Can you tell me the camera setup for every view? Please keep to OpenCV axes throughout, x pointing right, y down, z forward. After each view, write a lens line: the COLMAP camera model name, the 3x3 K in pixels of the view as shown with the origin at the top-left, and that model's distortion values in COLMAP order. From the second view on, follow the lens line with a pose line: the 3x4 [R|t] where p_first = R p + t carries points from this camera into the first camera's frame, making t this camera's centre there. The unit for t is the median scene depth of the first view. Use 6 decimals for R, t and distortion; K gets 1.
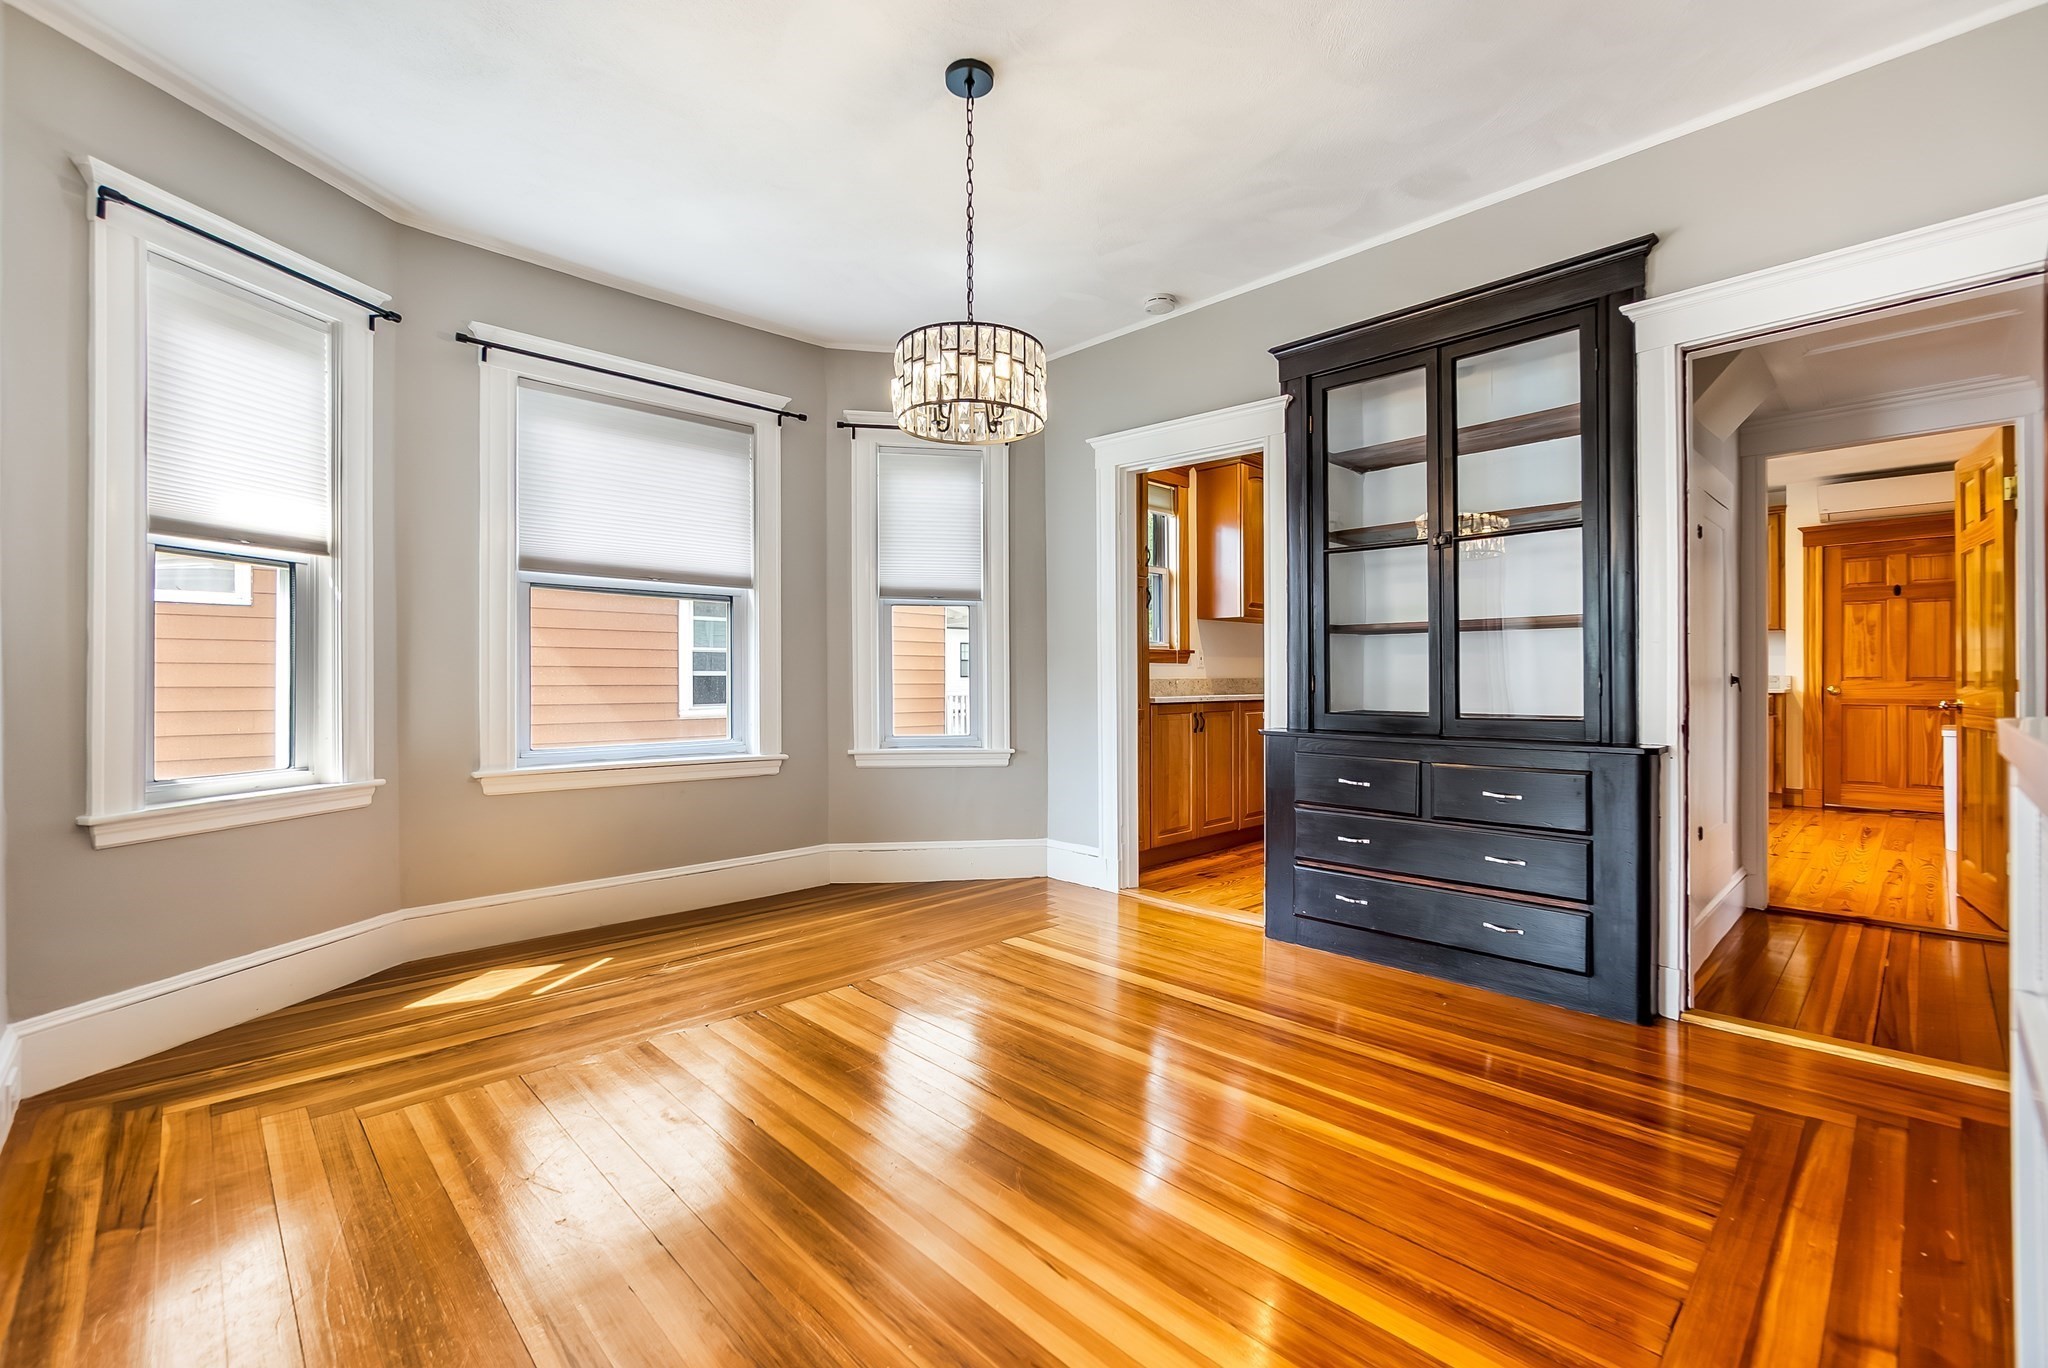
lens RADIAL K [[896.4, 0, 1035.8], [0, 896.4, 679.3], [0, 0, 1]] dist [0.000537, 0.001301]
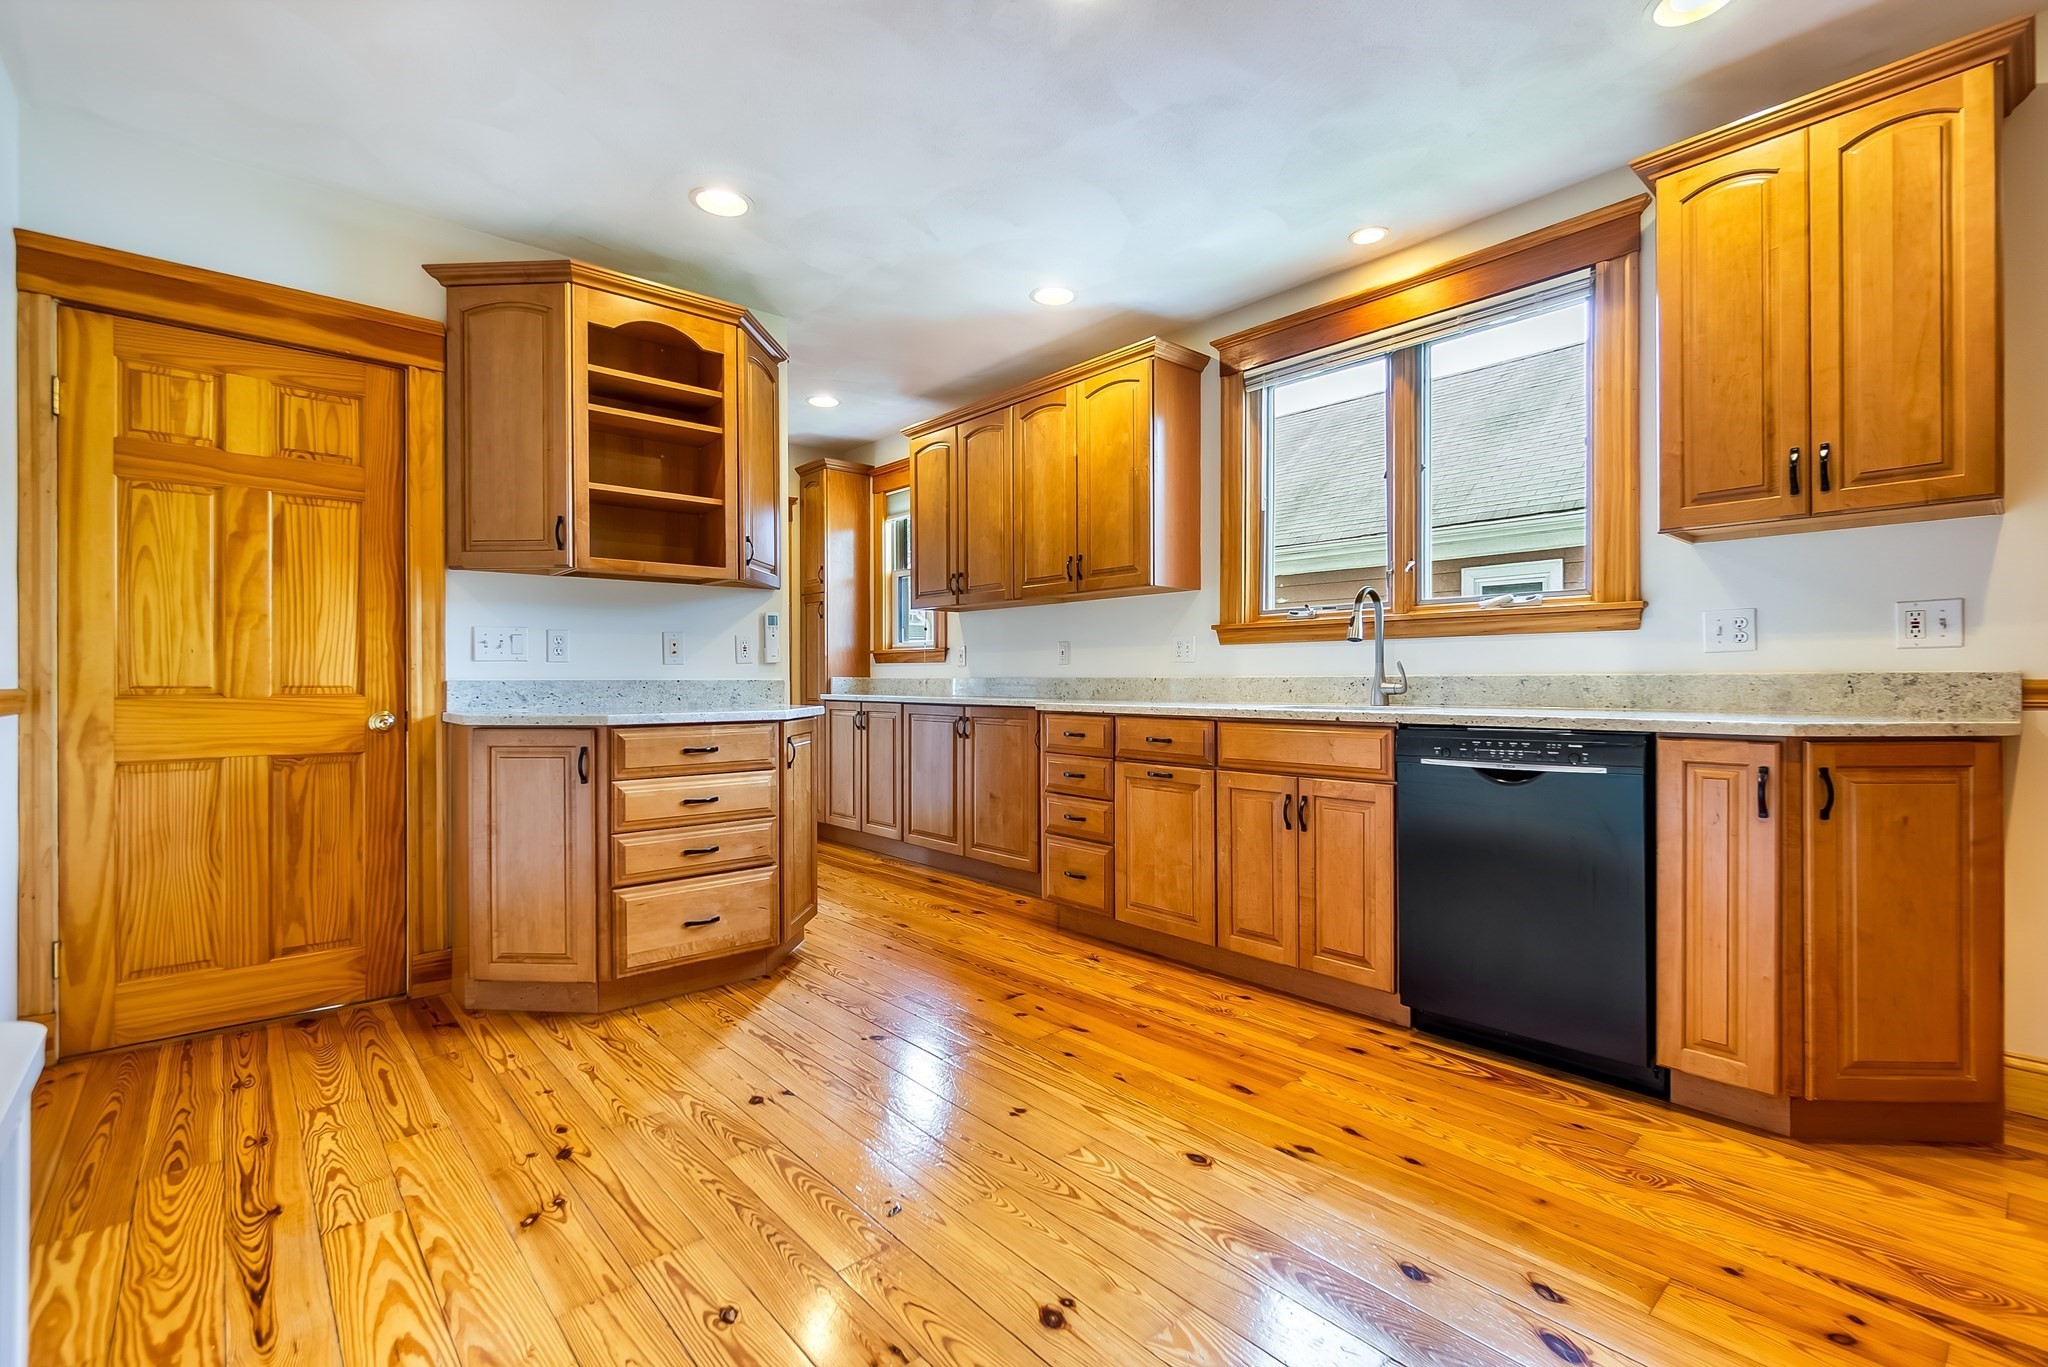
lens RADIAL K [[900.5, 0, 1003.2], [0, 900.5, 678.9], [0, 0, 1]] dist [-0.002824, -0.000106]
pose [[-0.067622, 0.003533, -0.997705, 0.930400], [0.003049, 0.999990, 0.003334, -0.002848], [0.997706, -0.002817, -0.067632, 0.950616]]
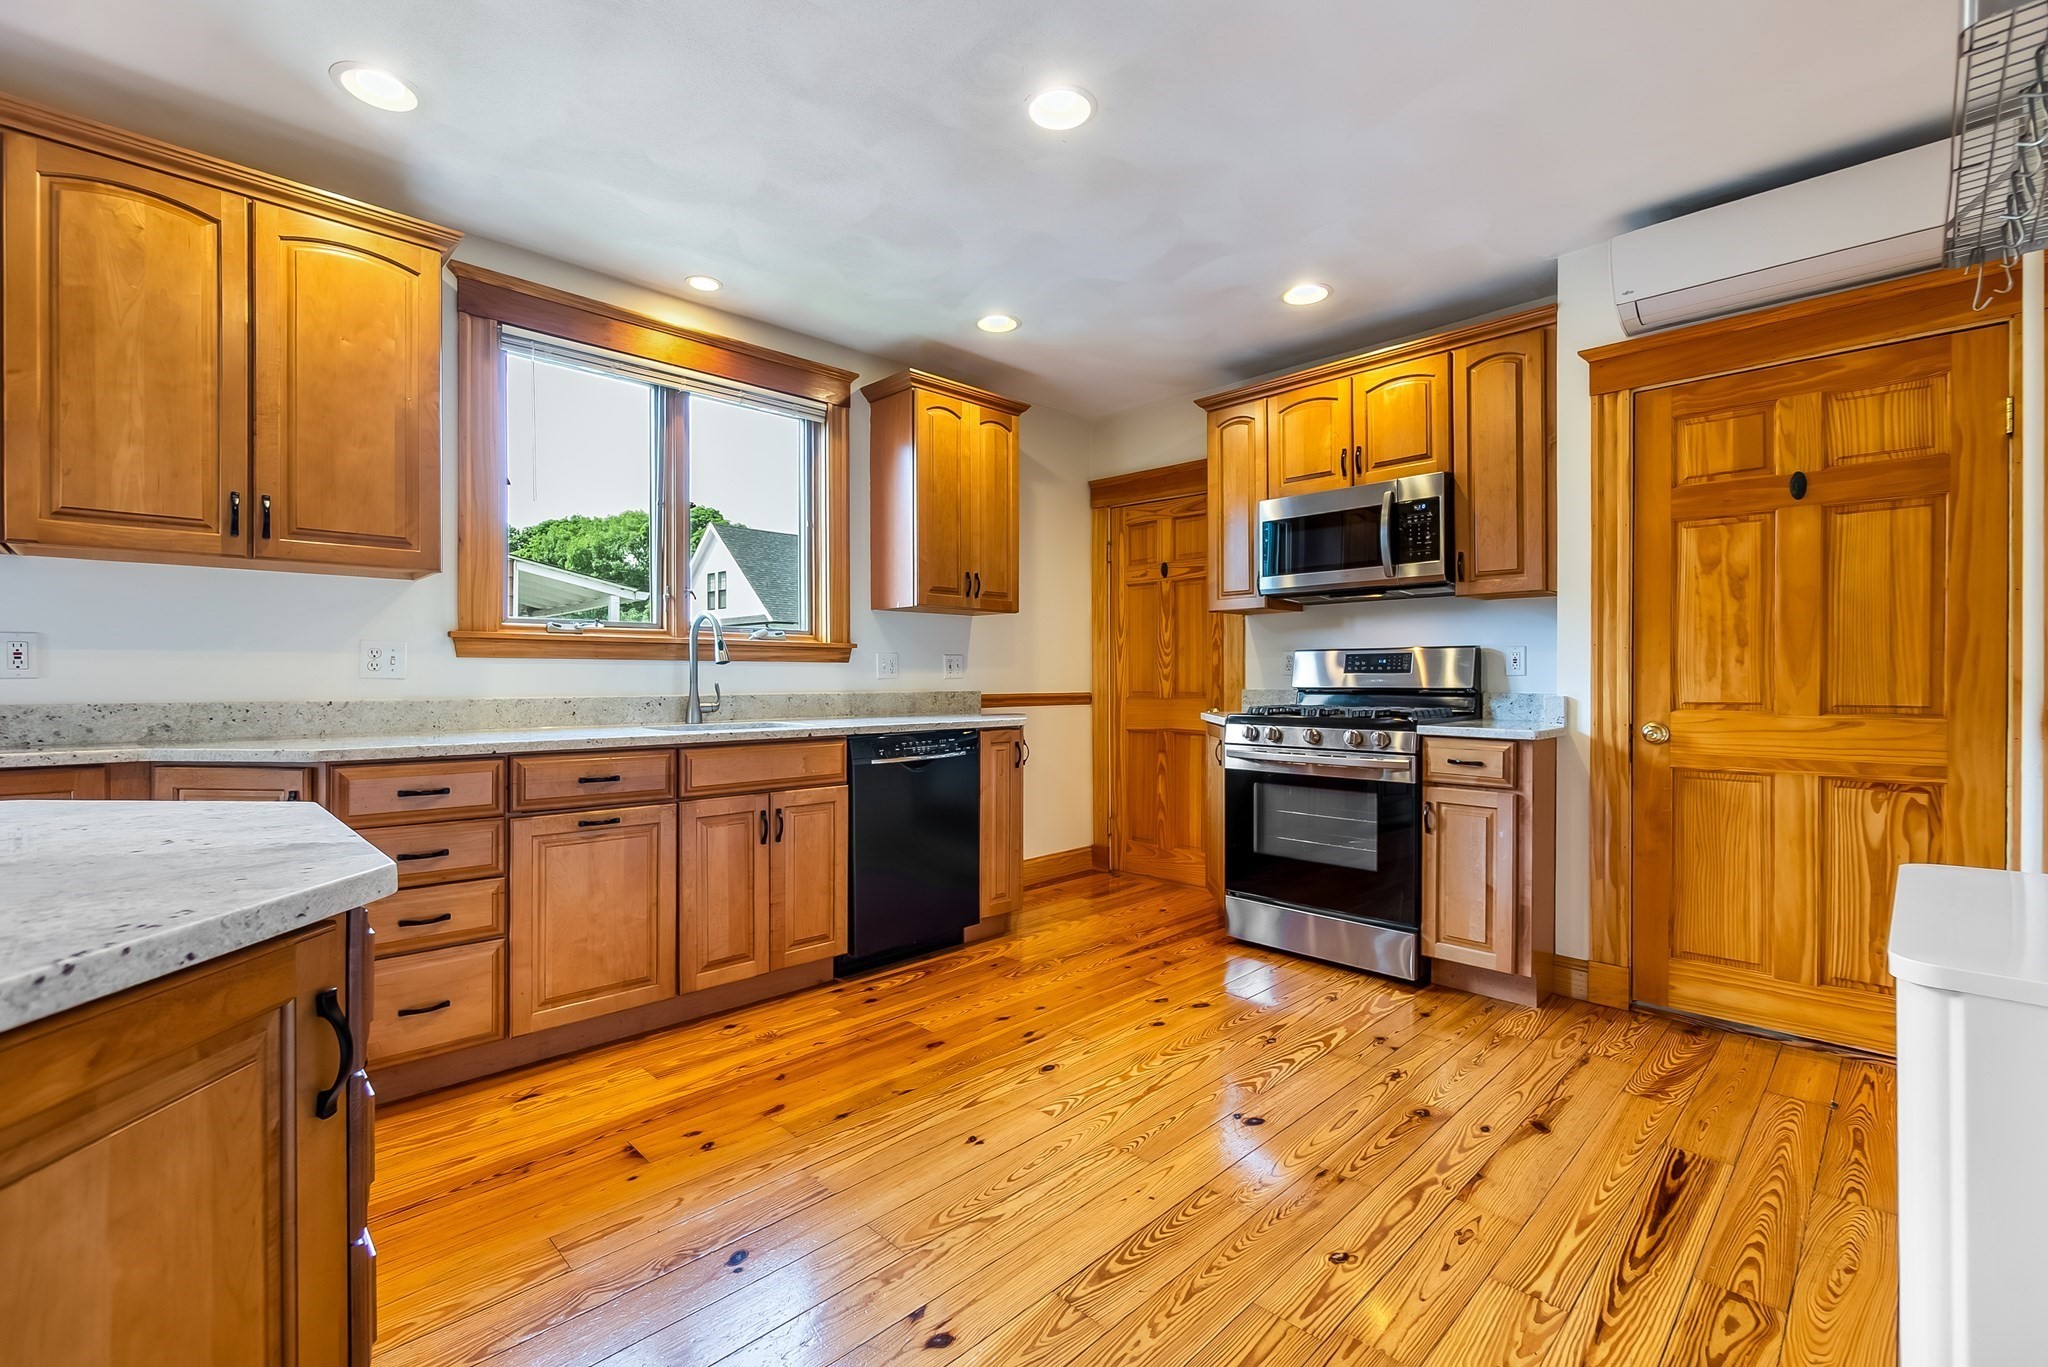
lens RADIAL K [[900.5, 0, 1012.4], [0, 900.5, 678.5], [0, 0, 1]] dist [-0.002824, -0.000106]
pose [[0.999980, 0.003866, -0.005029, 0.624528], [-0.003862, 0.999992, 0.000910, -0.013057], [0.005032, -0.000891, 0.999987, 0.611331]]
